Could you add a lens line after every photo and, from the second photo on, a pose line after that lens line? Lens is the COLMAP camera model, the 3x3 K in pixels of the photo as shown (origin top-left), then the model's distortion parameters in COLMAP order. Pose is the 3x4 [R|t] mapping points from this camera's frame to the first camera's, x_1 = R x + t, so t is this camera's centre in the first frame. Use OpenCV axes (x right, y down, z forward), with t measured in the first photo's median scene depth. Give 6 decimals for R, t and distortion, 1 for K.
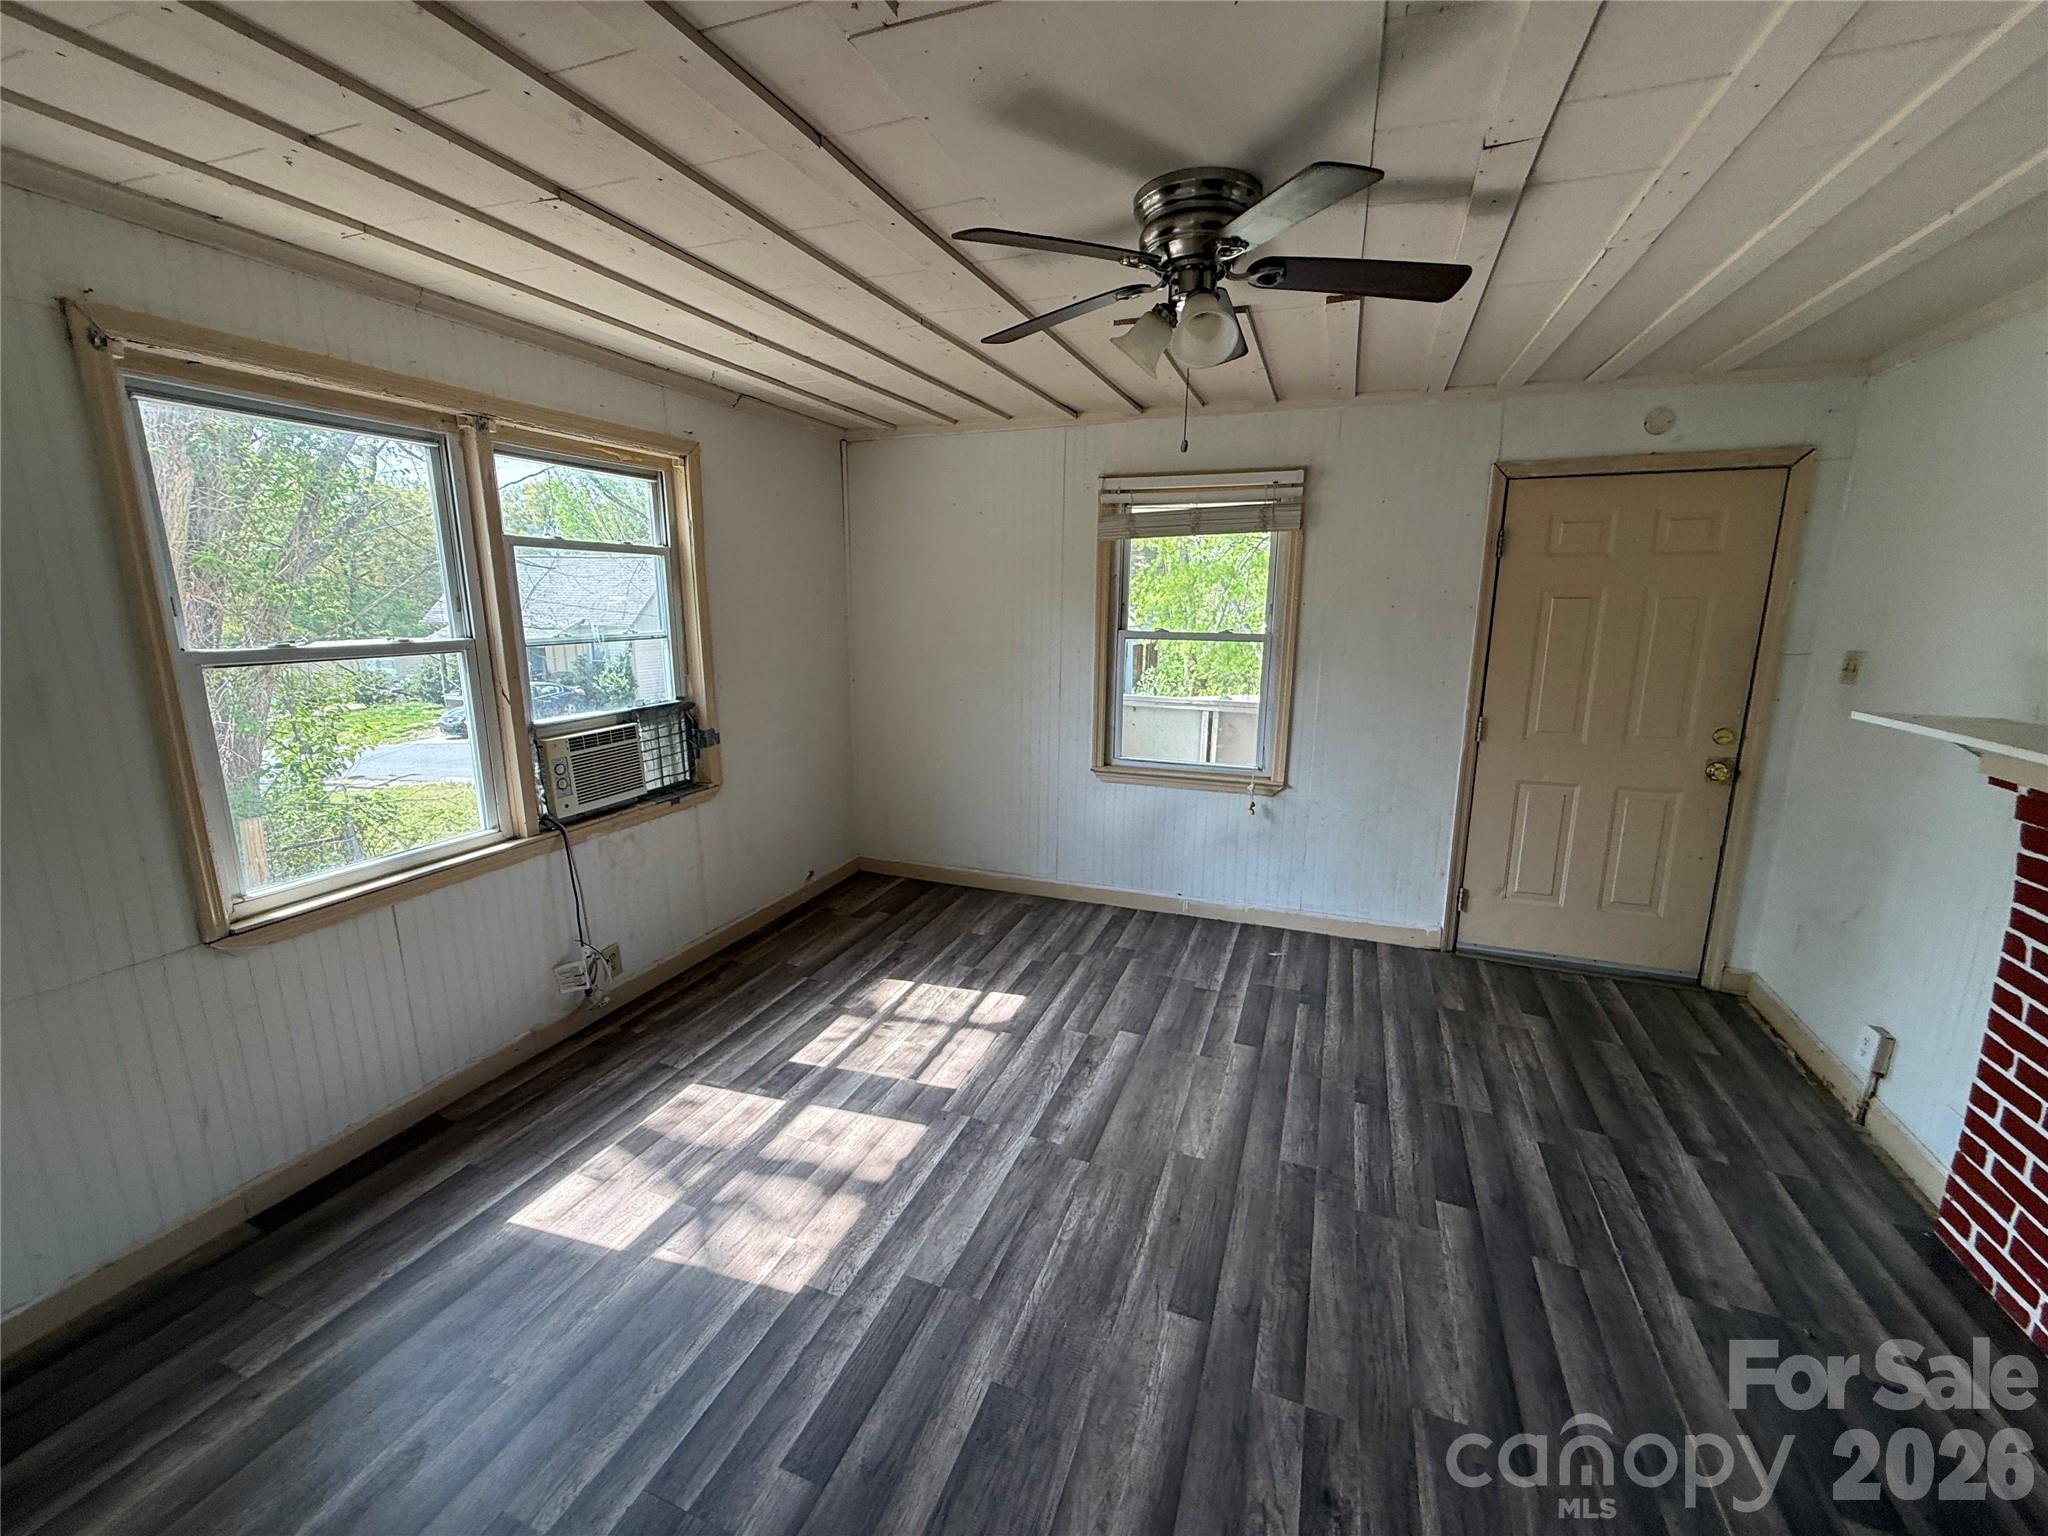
lens RADIAL K [[820.1, 0, 1022.4], [0, 820.1, 759.0], [0, 0, 1]] dist [-0.001209, 0.000236]
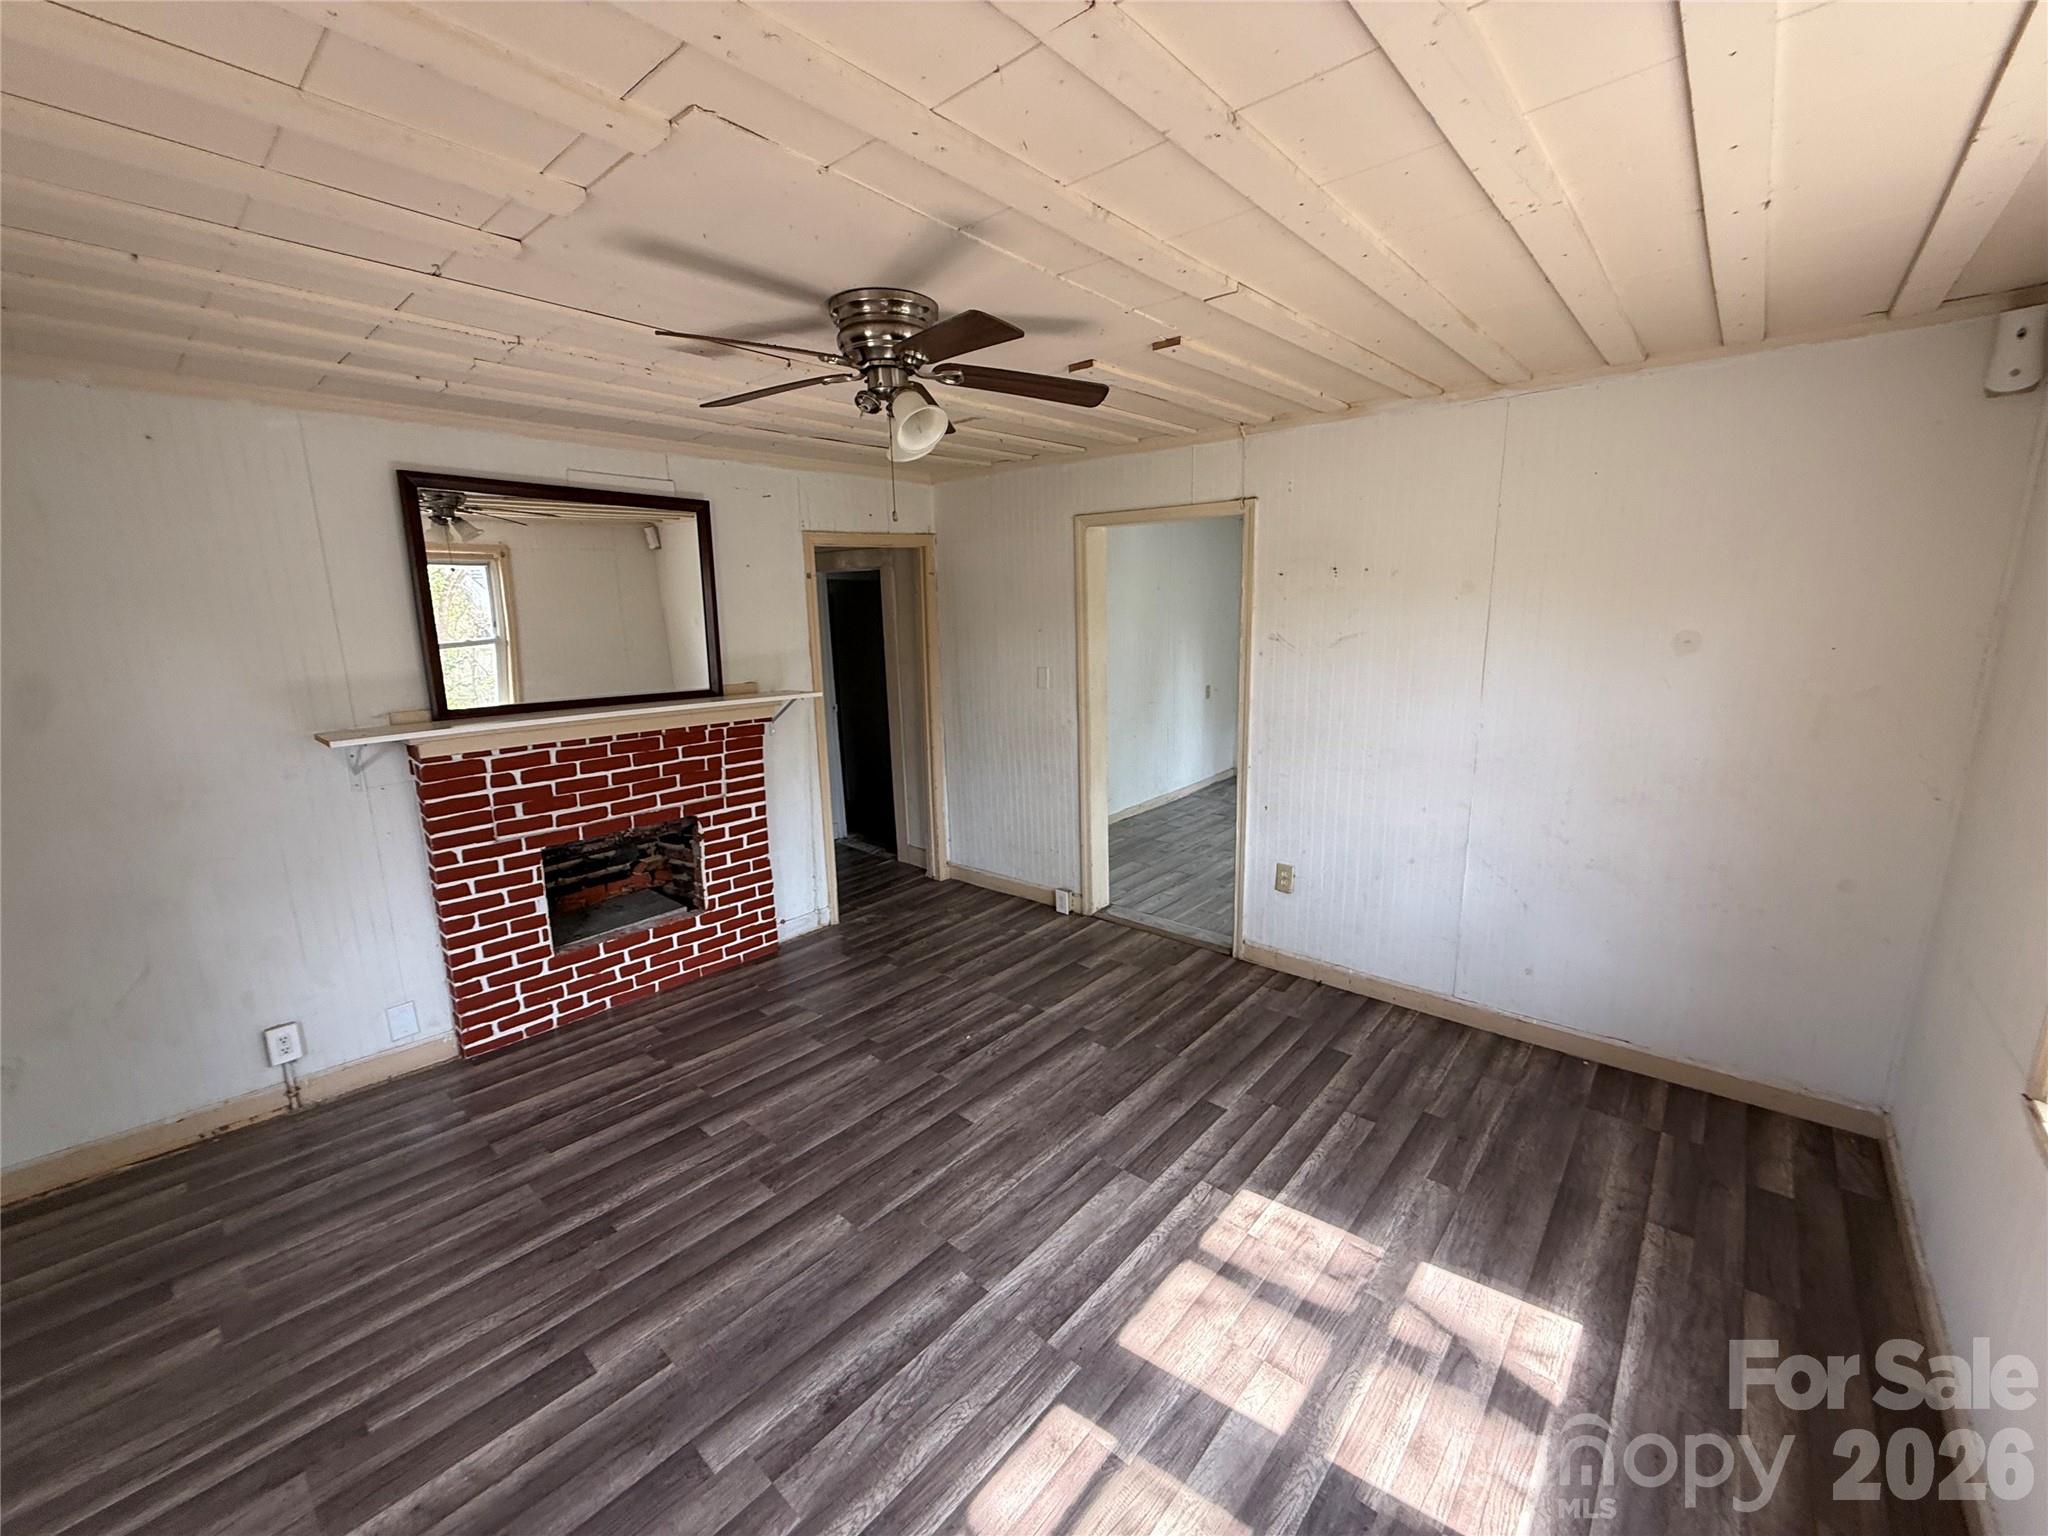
lens RADIAL K [[820.1, 0, 1022.4], [0, 820.1, 759.0], [0, 0, 1]] dist [-0.001209, 0.000236]
pose [[-0.937318, -0.055739, 0.343988, -0.314313], [0.080777, 0.925486, 0.370069, -0.390738], [-0.338983, 0.374659, -0.862972, 1.692239]]
